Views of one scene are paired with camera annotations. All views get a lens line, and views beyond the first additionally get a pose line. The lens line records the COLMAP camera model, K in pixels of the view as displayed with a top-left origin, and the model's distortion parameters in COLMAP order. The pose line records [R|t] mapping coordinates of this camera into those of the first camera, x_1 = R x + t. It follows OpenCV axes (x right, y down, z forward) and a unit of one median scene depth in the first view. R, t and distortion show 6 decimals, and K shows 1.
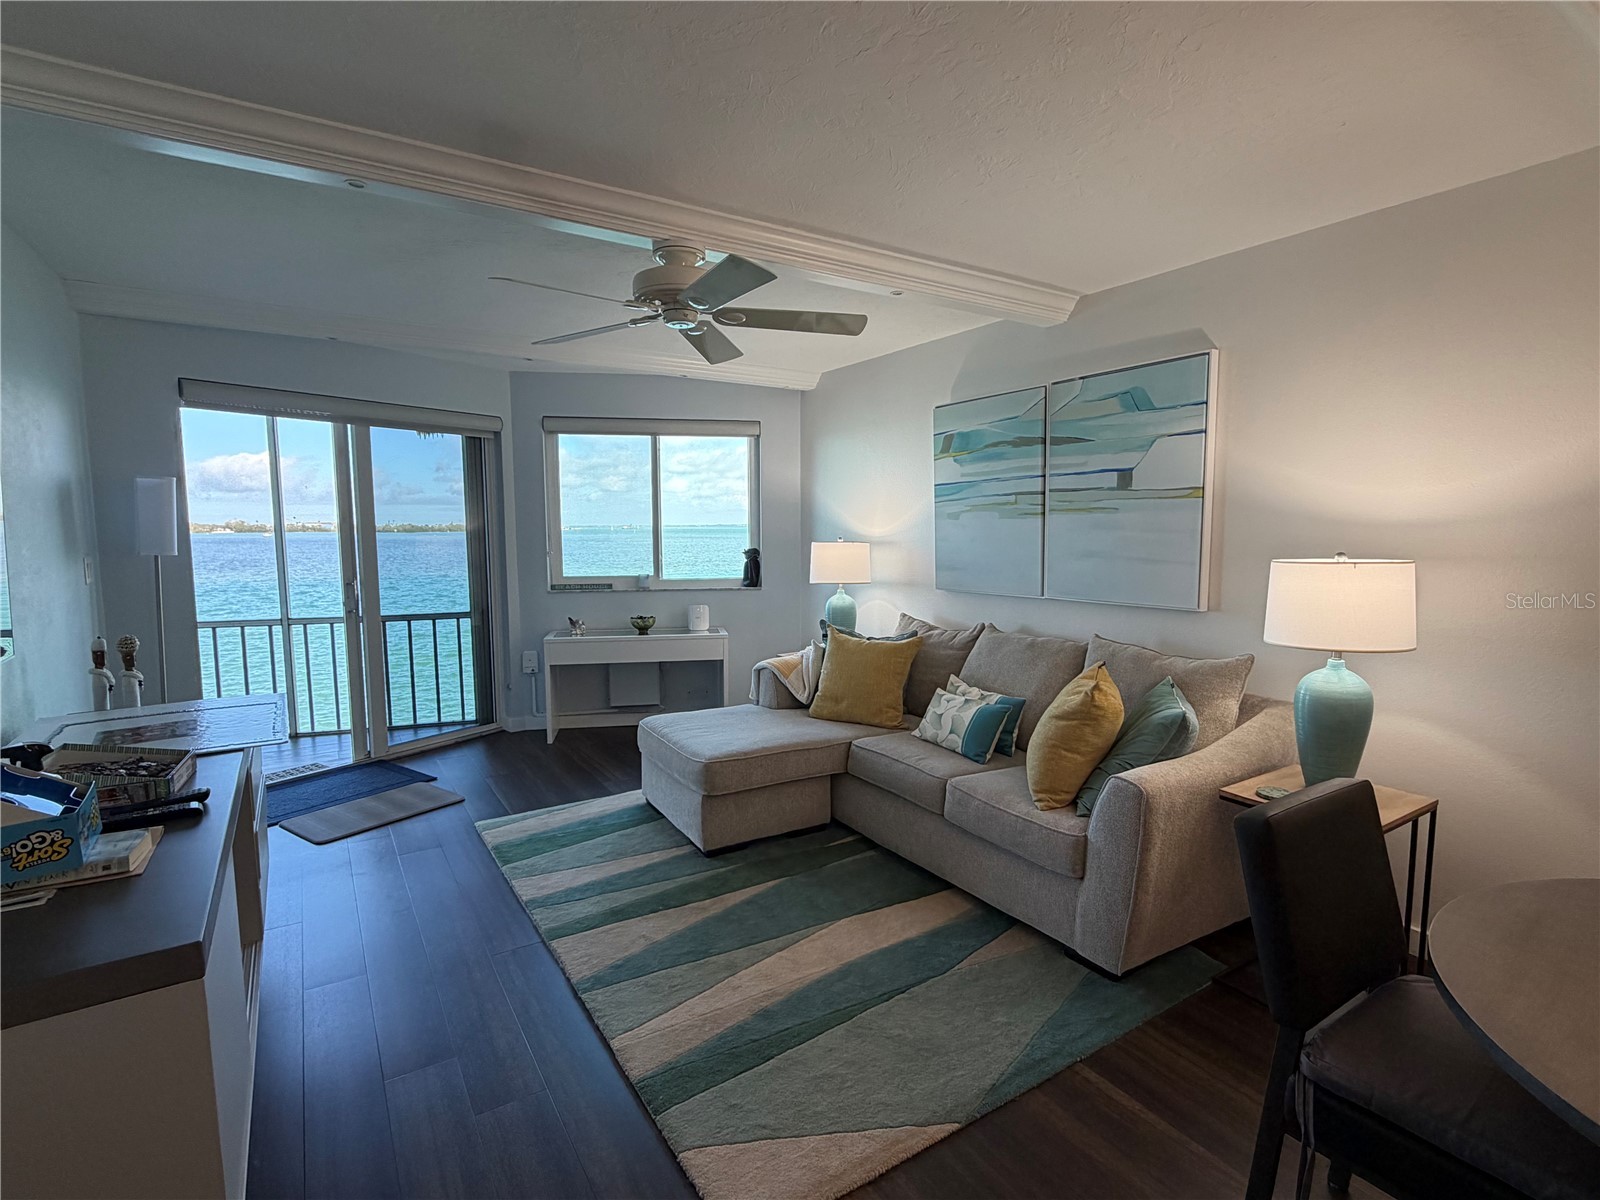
lens RADIAL K [[782.1, 0, 793.7], [0, 782.1, 604.5], [0, 0, 1]] dist [-0.001411, 0.000297]
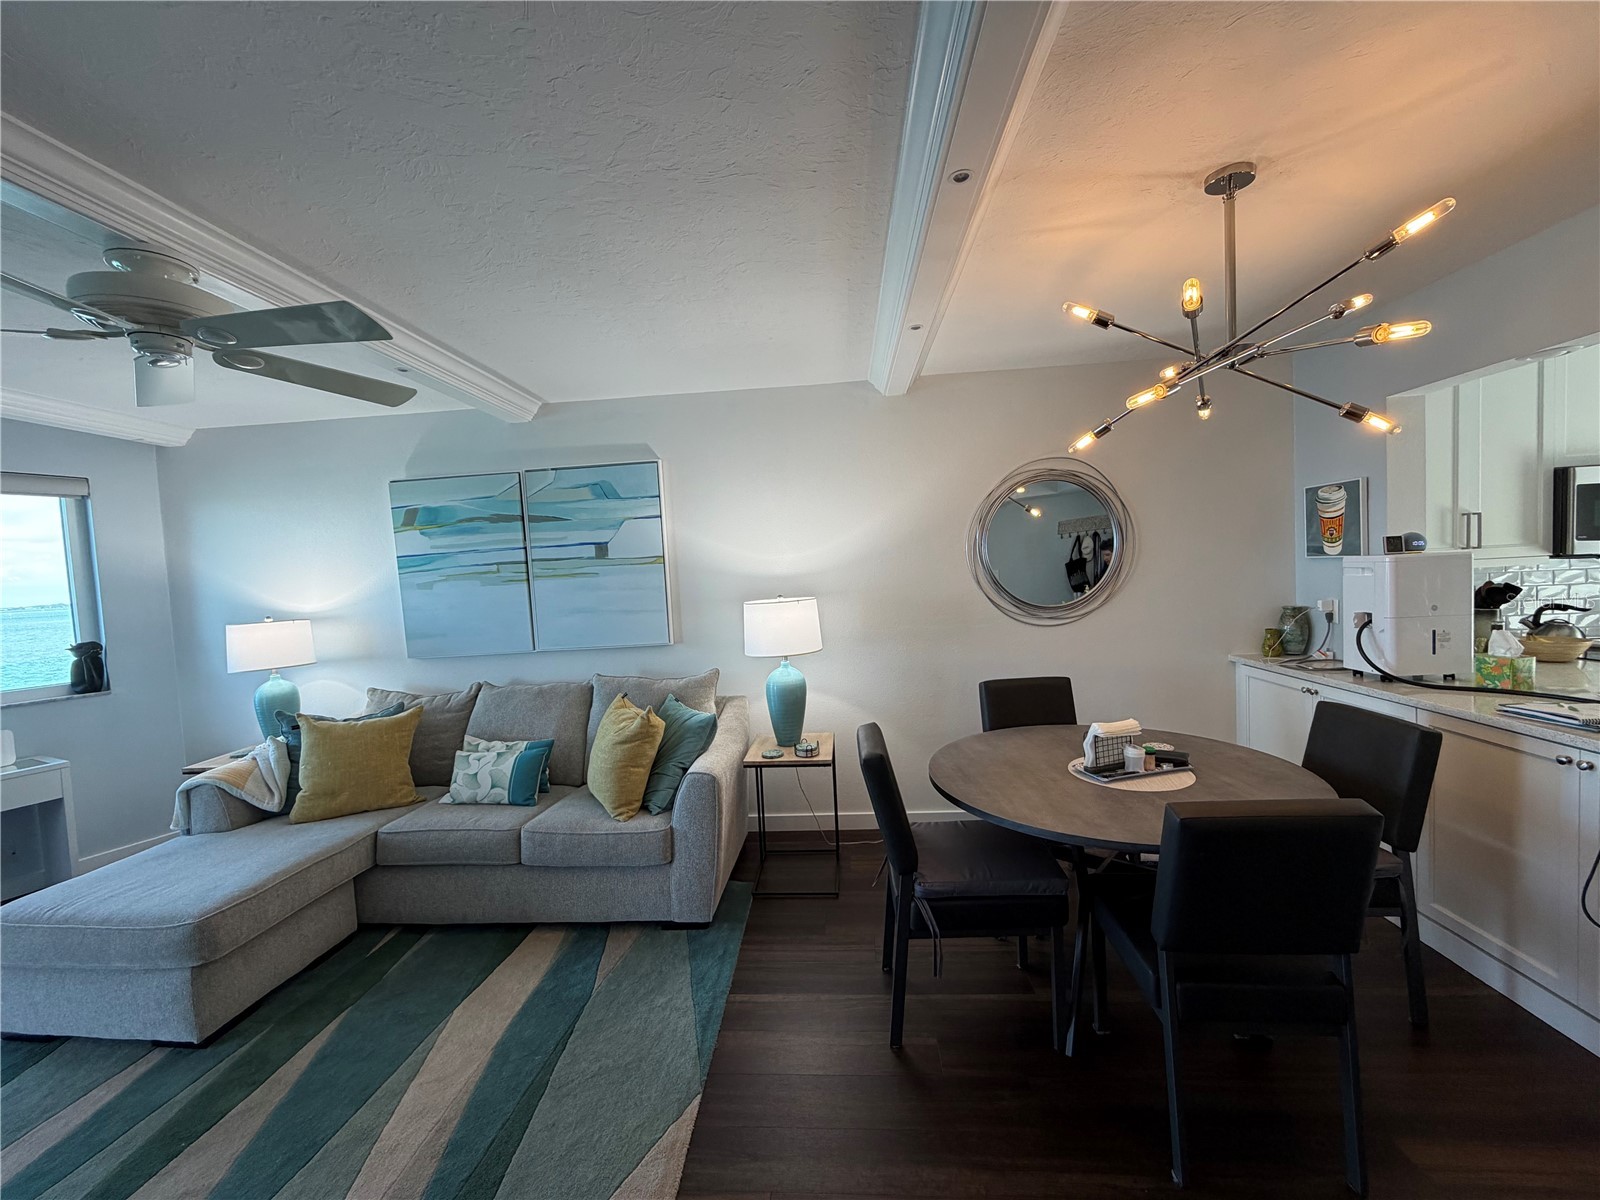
lens RADIAL K [[638.4, 0, 800.0], [0, 638.4, 600.0], [0, 0, 1]] dist [0.000150, 0.000056]
pose [[0.592474, -0.067298, 0.802774, -0.220253], [0.130669, 0.991336, -0.013333, -0.021609], [-0.794922, 0.112797, 0.596134, 0.115903]]
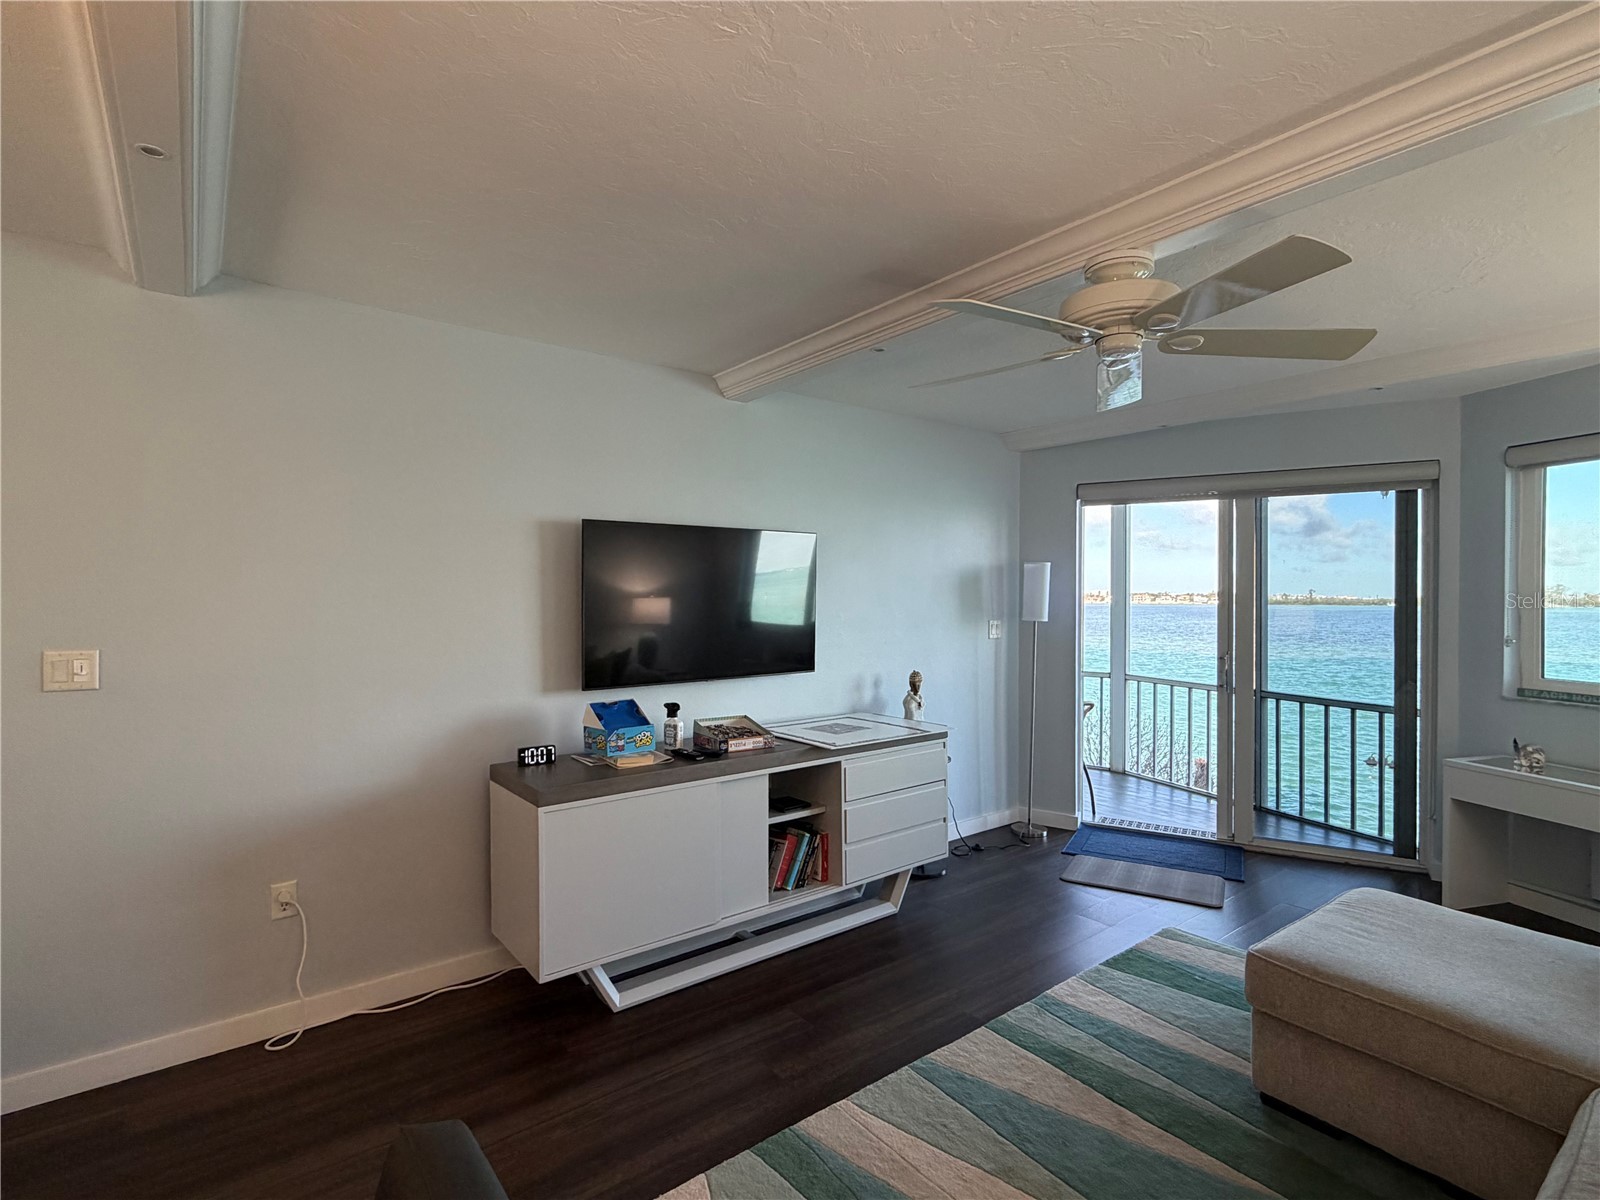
lens RADIAL K [[782.1, 0, 793.7], [0, 782.1, 604.5], [0, 0, 1]] dist [-0.001411, 0.000297]
pose [[0.087492, 0.017441, -0.996013, 0.483210], [-0.098302, 0.995118, 0.008791, -0.063934], [0.991303, 0.097141, 0.088779, 0.469052]]
